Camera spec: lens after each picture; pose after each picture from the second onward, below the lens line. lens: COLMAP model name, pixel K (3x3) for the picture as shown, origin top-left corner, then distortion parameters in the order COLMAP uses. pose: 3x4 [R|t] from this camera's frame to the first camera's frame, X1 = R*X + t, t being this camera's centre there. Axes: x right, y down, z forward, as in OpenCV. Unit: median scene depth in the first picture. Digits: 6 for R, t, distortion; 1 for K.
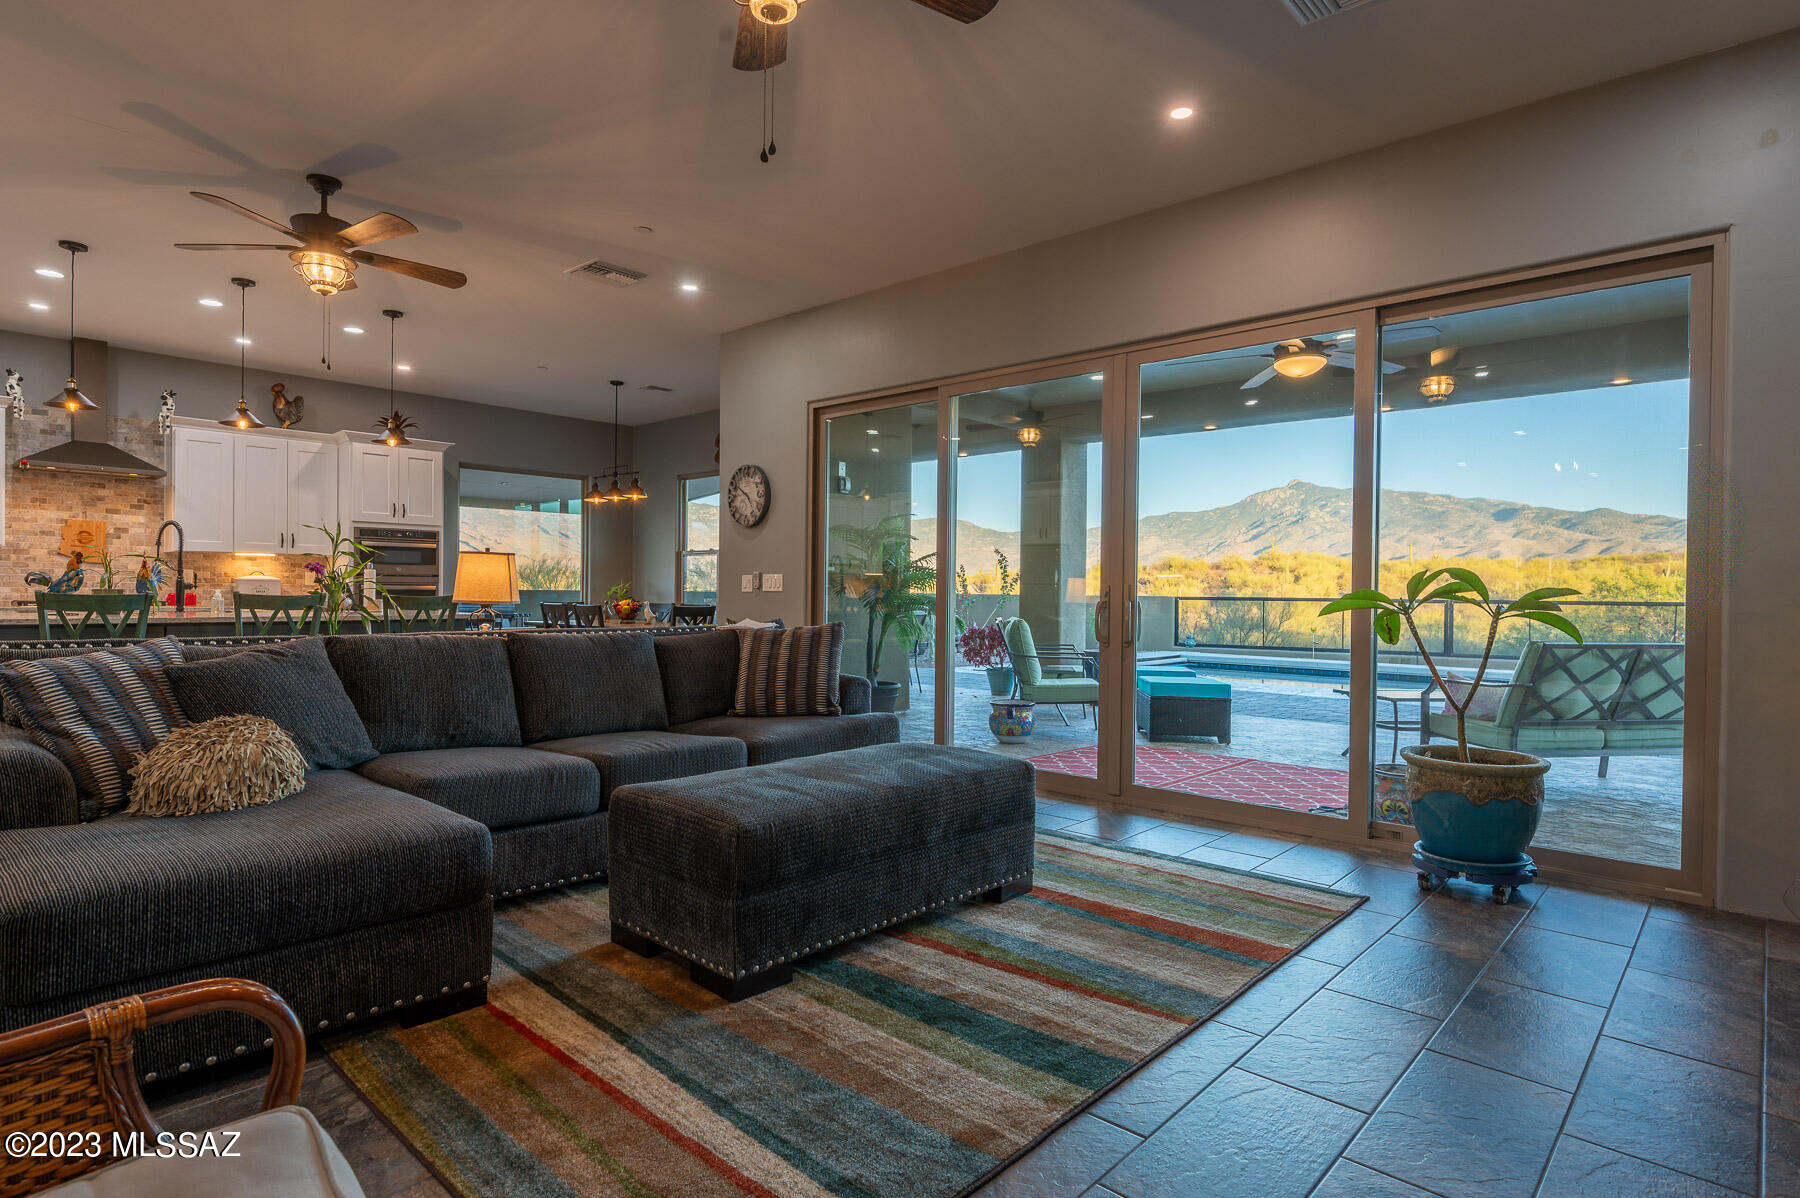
lens RADIAL K [[943.5, 0, 899.4], [0, 943.5, 599.2], [0, 0, 1]] dist [-0.002638, 0.000432]
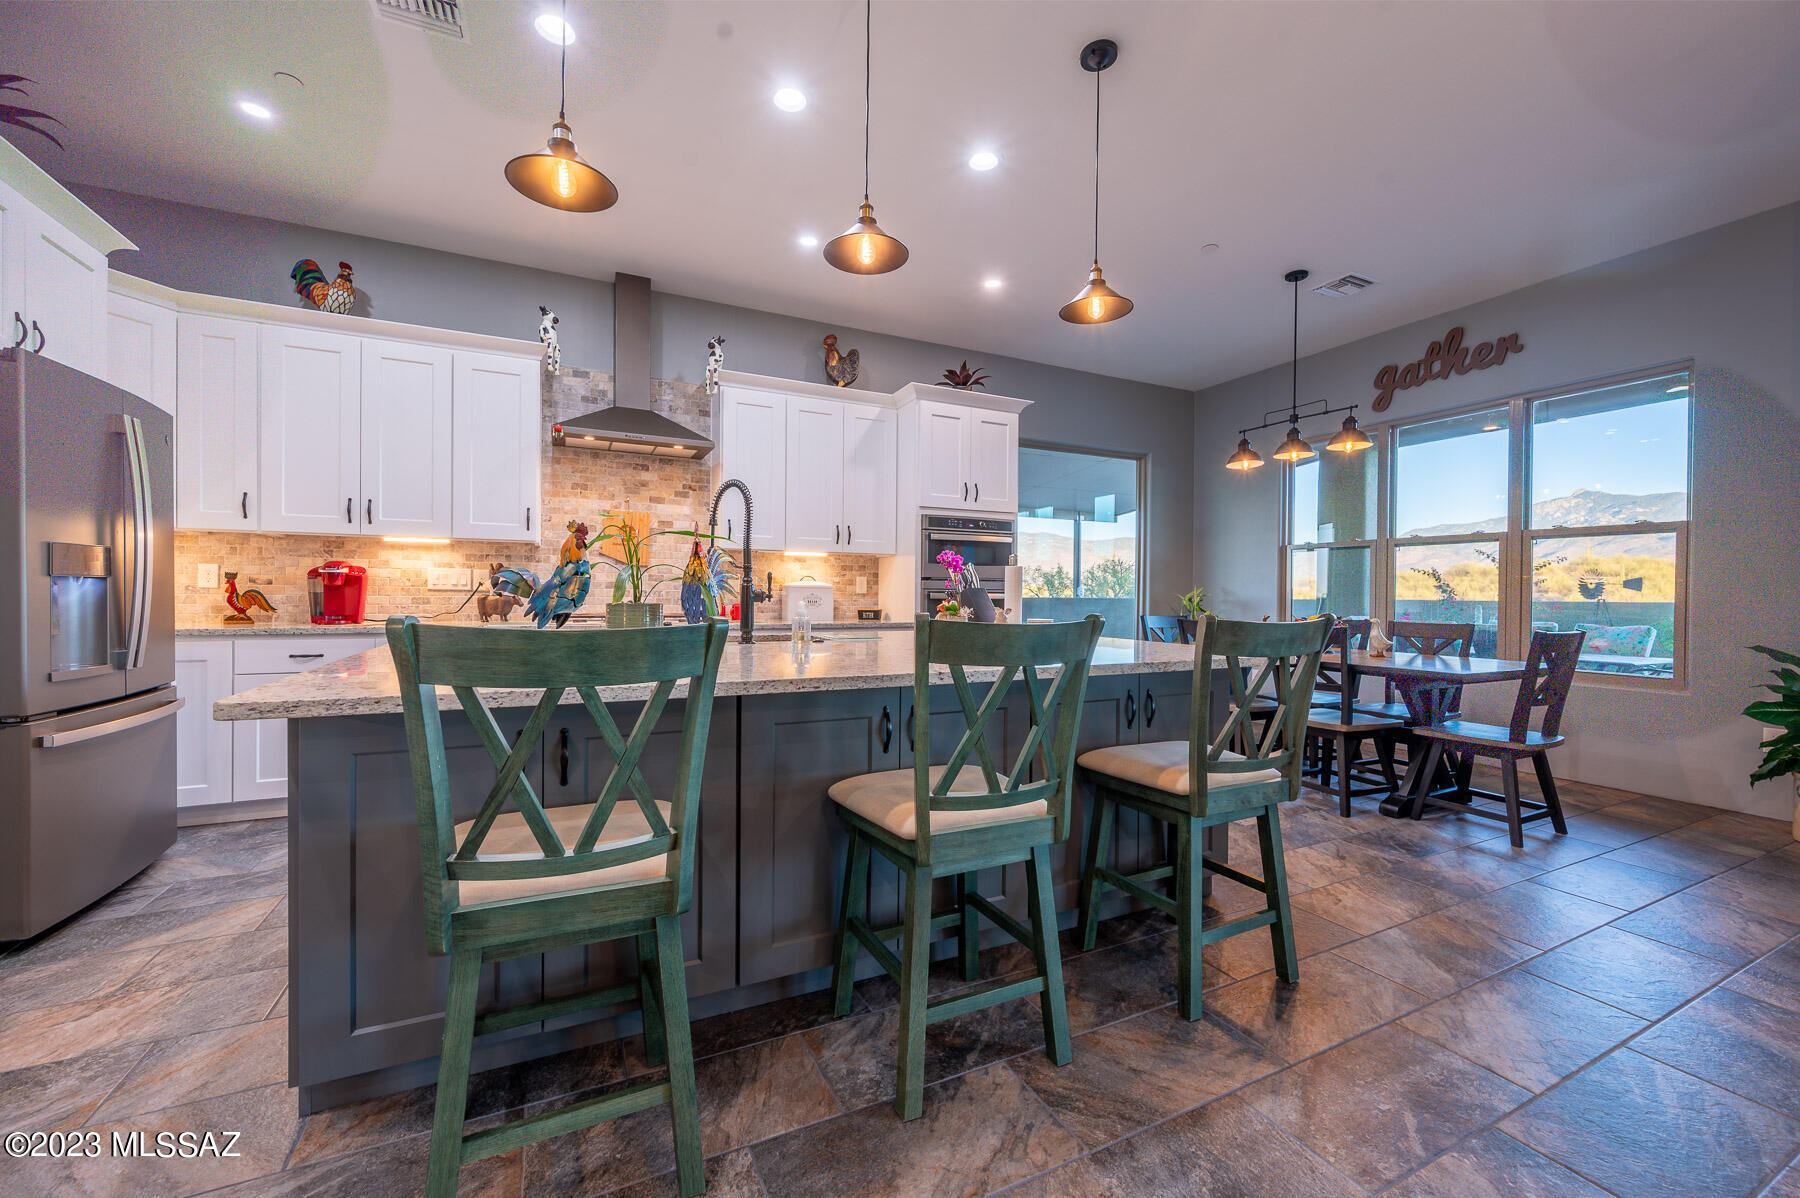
lens RADIAL K [[701.1, 0, 902.7], [0, 701.1, 599.6], [0, 0, 1]] dist [0.000281, 0.000044]
pose [[0.931503, 0.000298, -0.363734, -0.431657], [-0.001651, 0.999993, -0.003408, -0.008578], [0.363730, 0.003775, 0.931497, 0.530715]]
